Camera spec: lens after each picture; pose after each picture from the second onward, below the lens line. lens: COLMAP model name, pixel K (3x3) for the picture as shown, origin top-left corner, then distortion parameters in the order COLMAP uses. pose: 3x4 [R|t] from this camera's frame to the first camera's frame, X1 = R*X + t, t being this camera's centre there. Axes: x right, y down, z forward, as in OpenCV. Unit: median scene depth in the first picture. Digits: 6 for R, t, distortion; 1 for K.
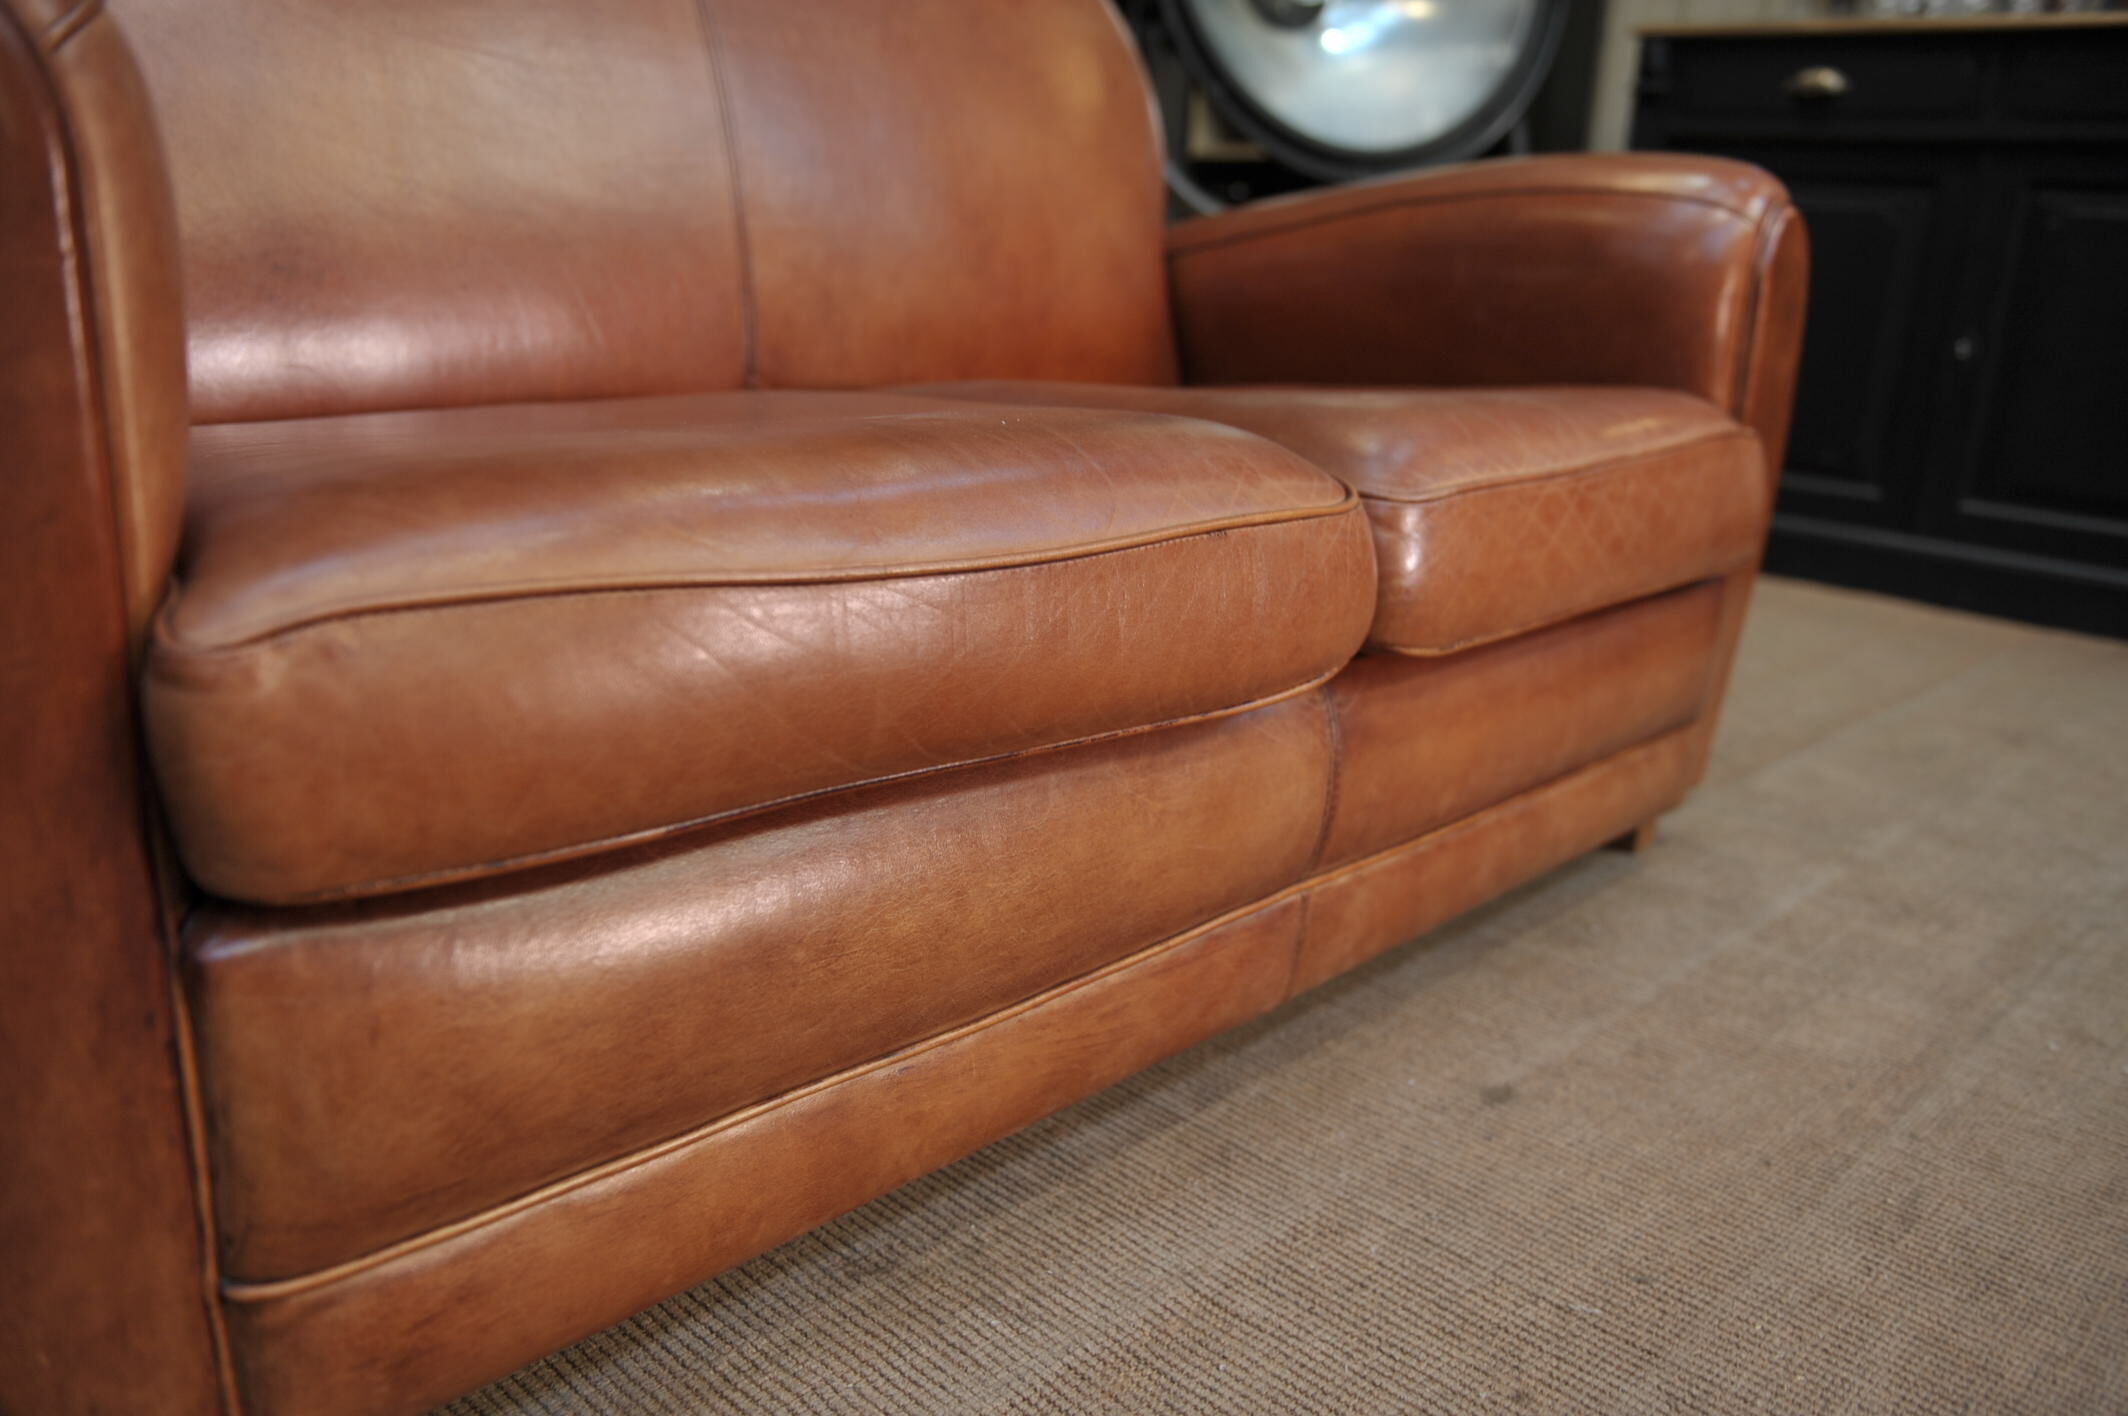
lens RADIAL K [[1704.1, 0, 1052.6], [0, 1704.1, 698.7], [0, 0, 1]] dist [-0.026955, -0.009980]
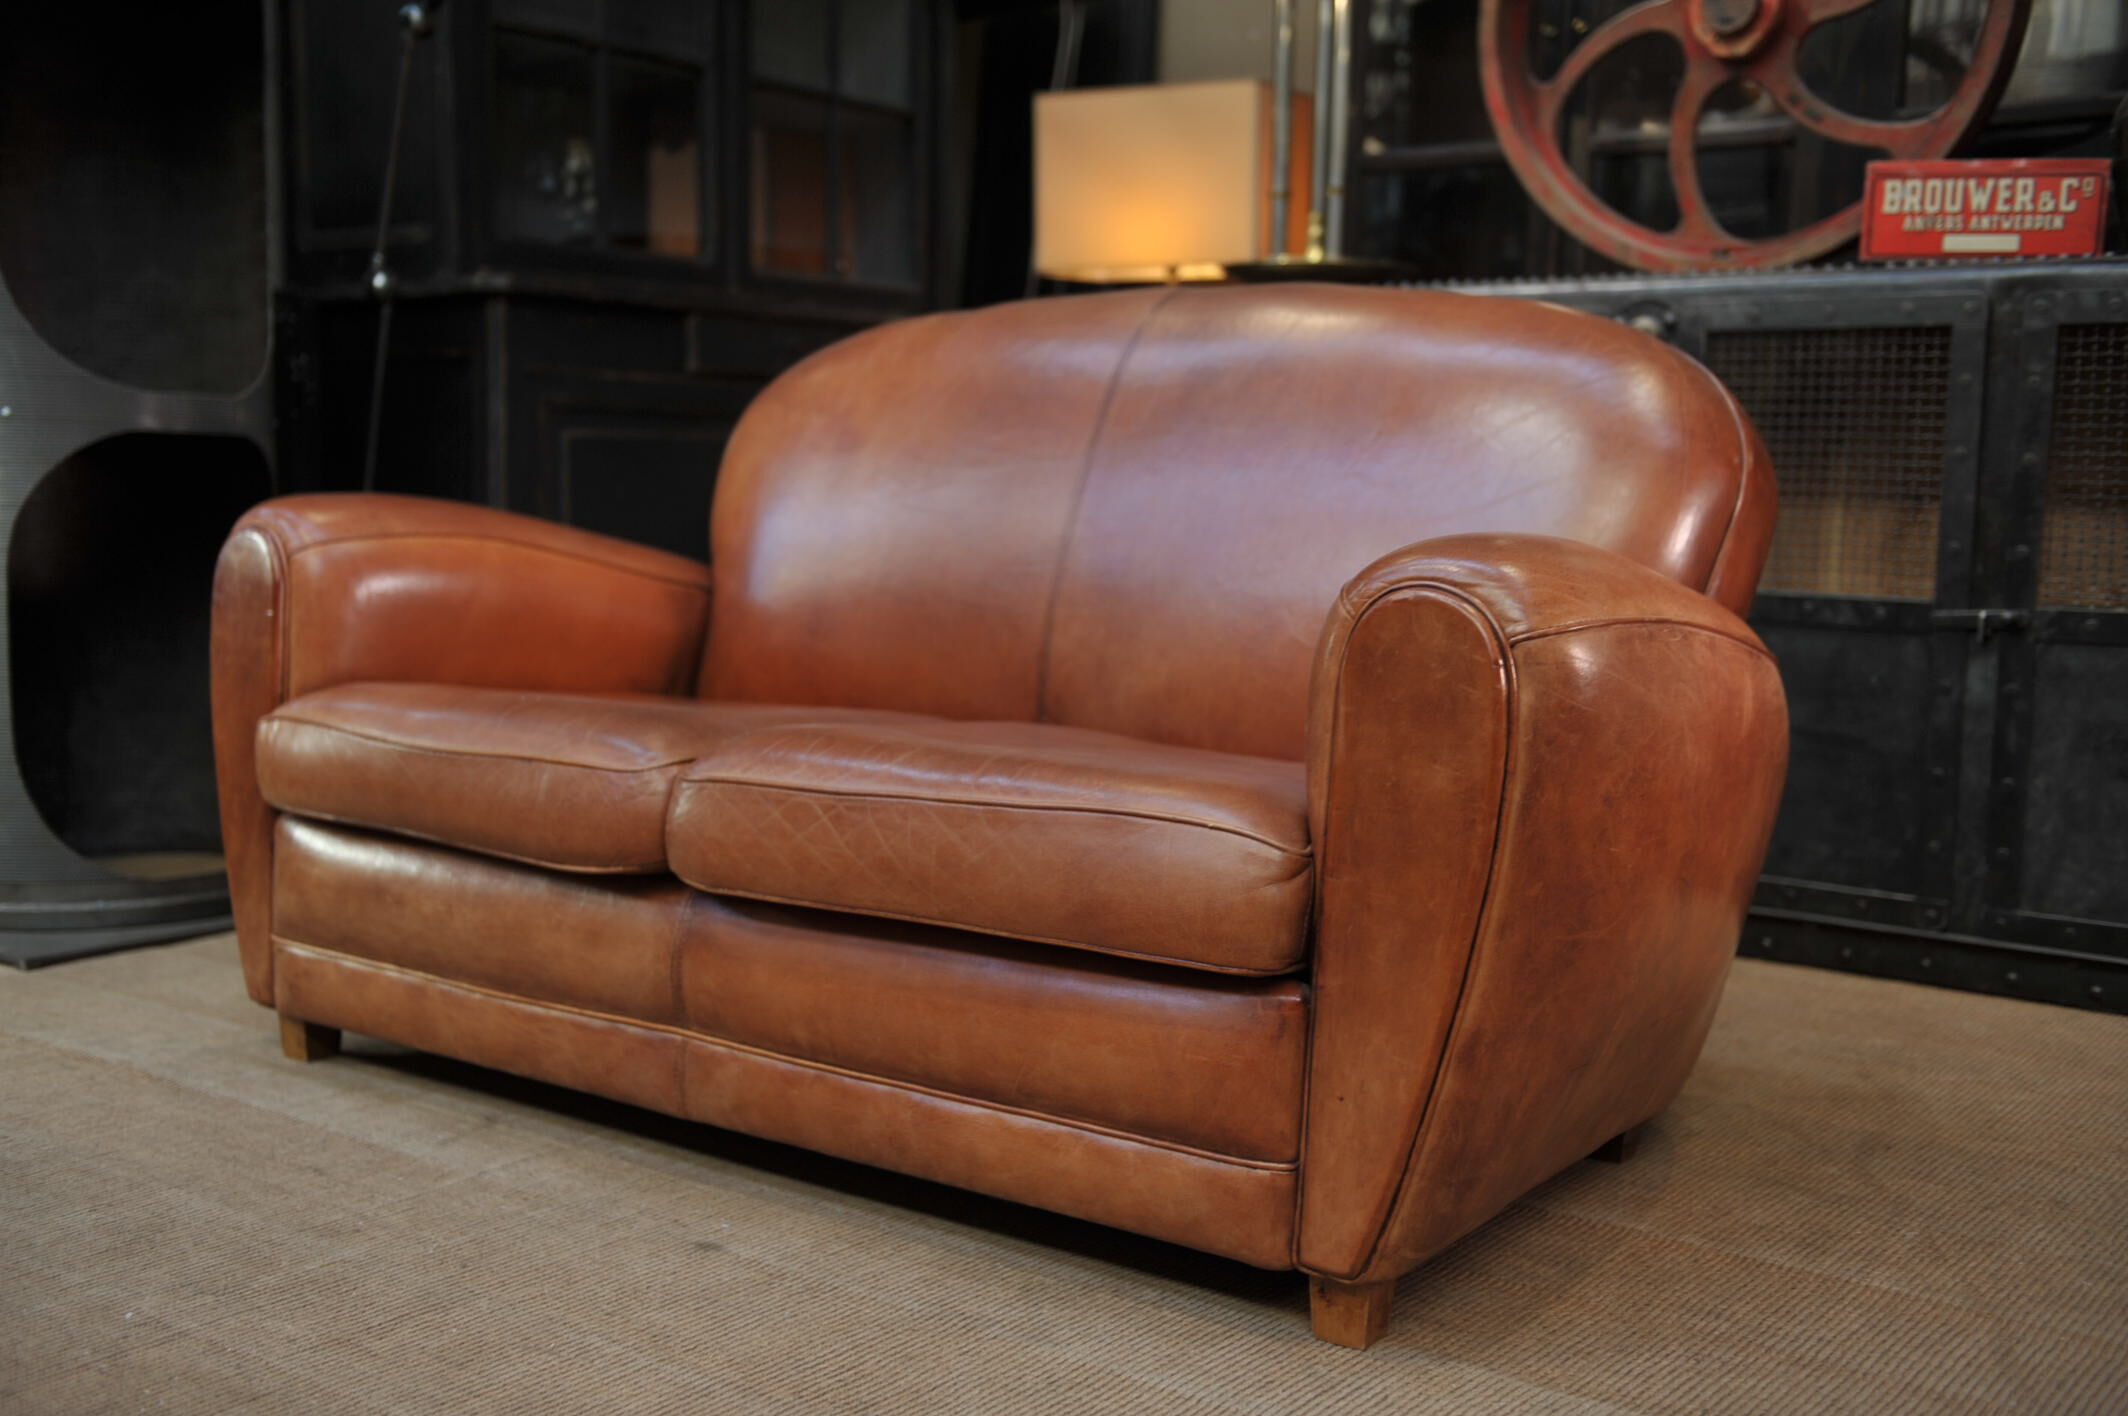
lens RADIAL K [[2283.2, 0, 1056.6], [0, 2283.2, 716.9], [0, 0, 1]] dist [0.048658, 0.000000]
pose [[0.101995, 0.044271, -0.993799, 2.827062], [-0.275376, 0.961226, 0.014557, -0.360833], [0.955910, 0.272184, 0.110232, 1.325358]]
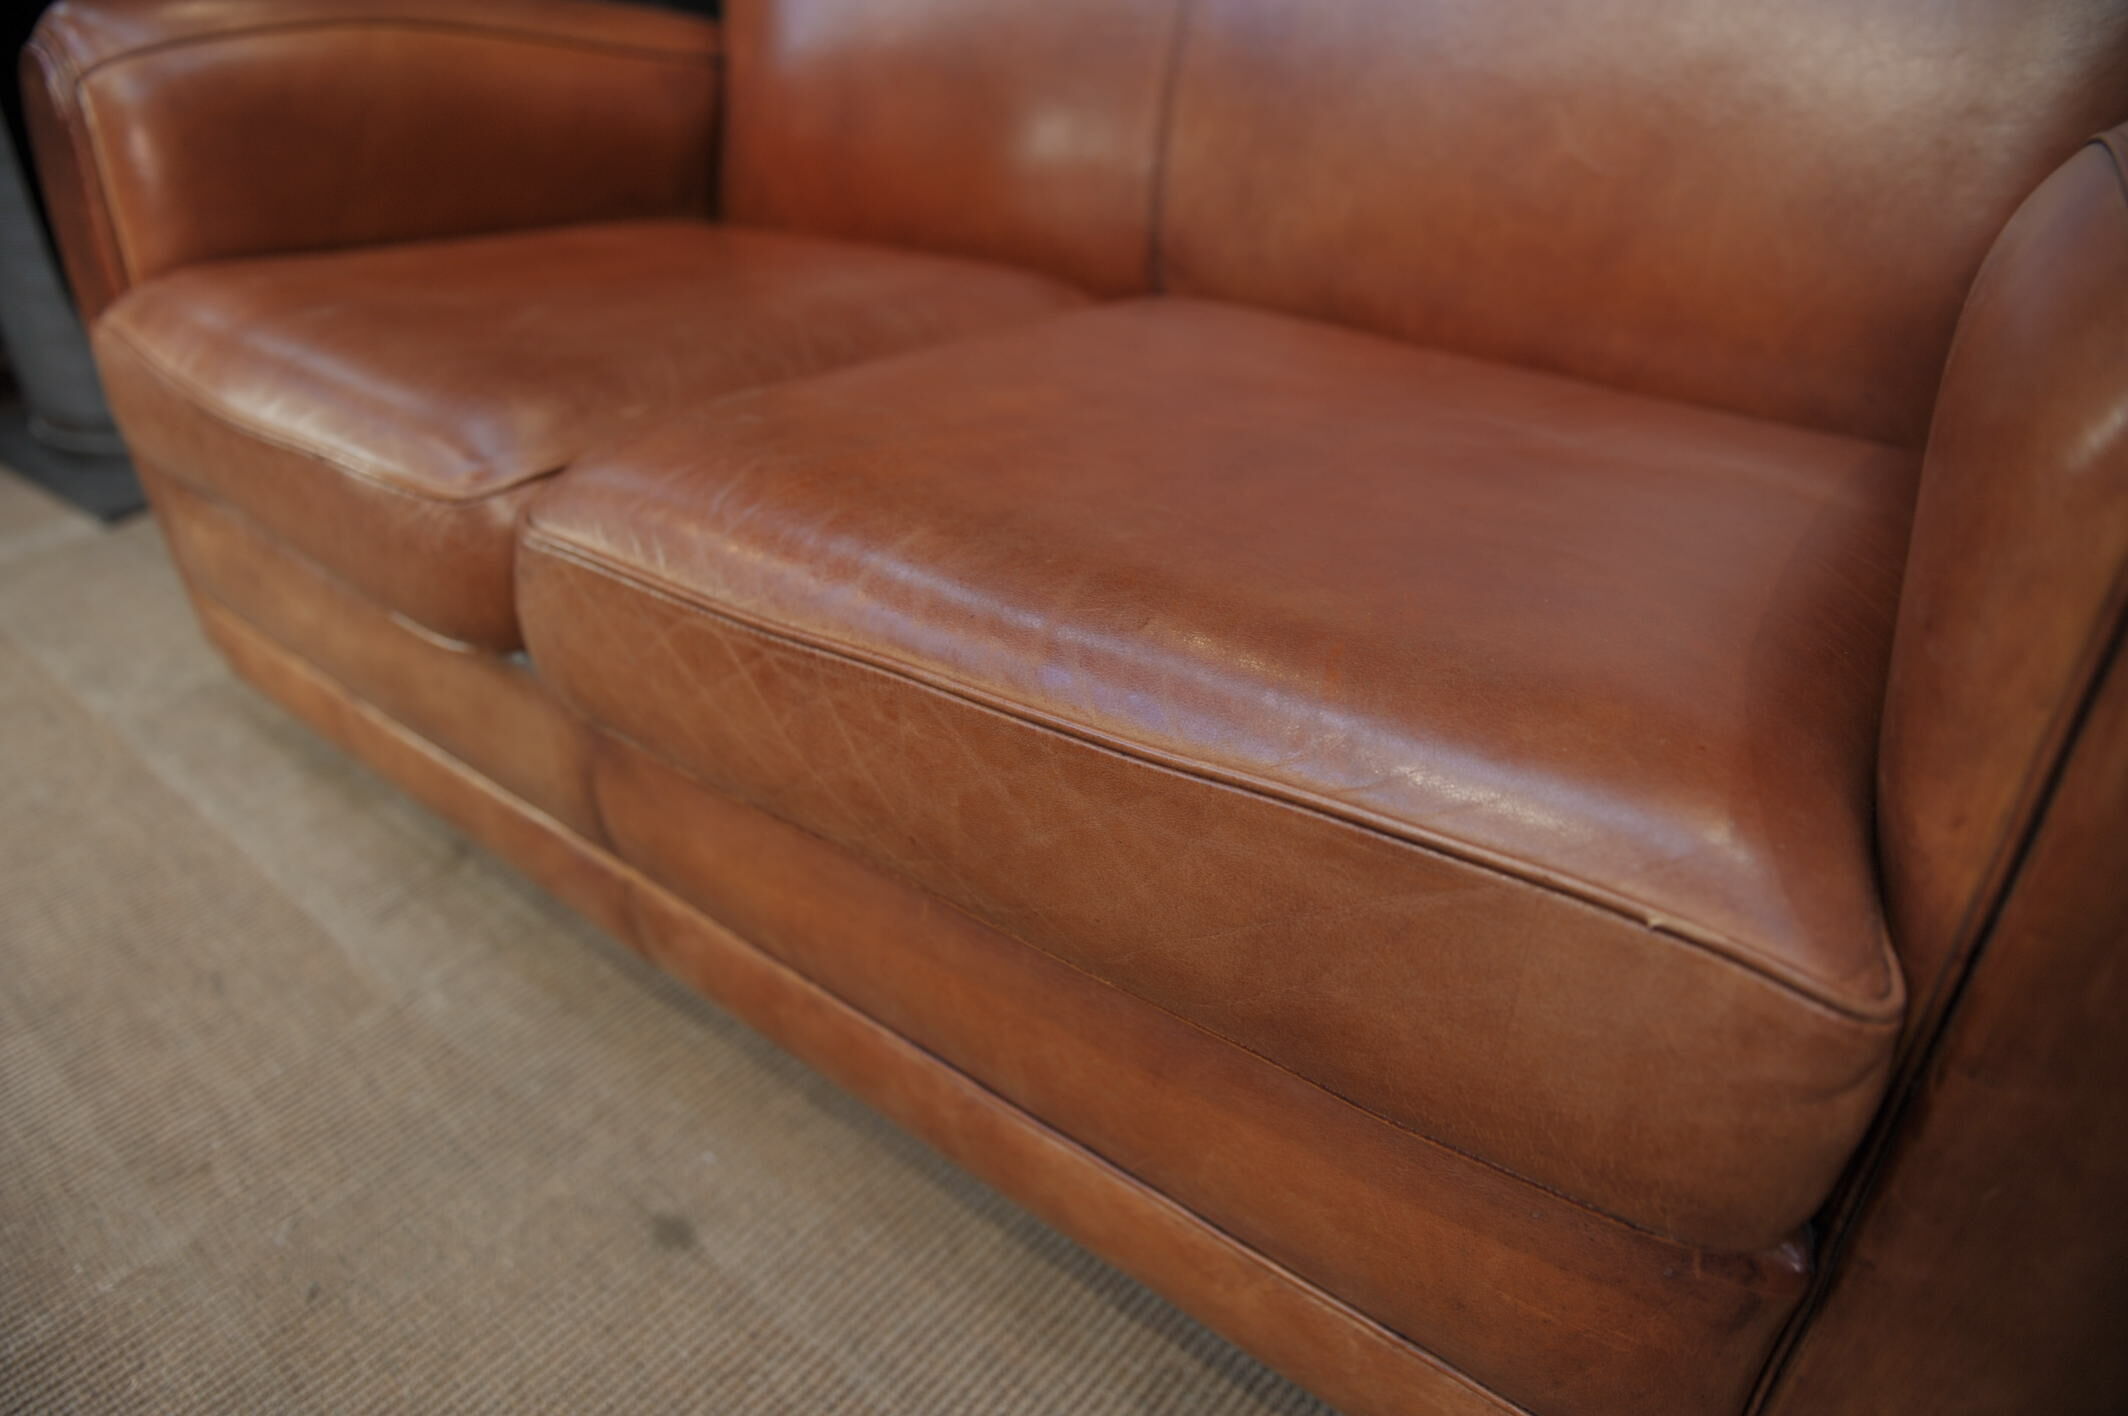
lens RADIAL K [[1445.4, 0, 1031.5], [0, 1445.4, 725.9], [0, 0, 1]] dist [-0.061547, 0.001584]
pose [[0.034539, 0.464453, -0.884924, 1.113272], [-0.231676, 0.865053, 0.444982, -0.504808], [0.972180, 0.189647, 0.137481, 1.433673]]
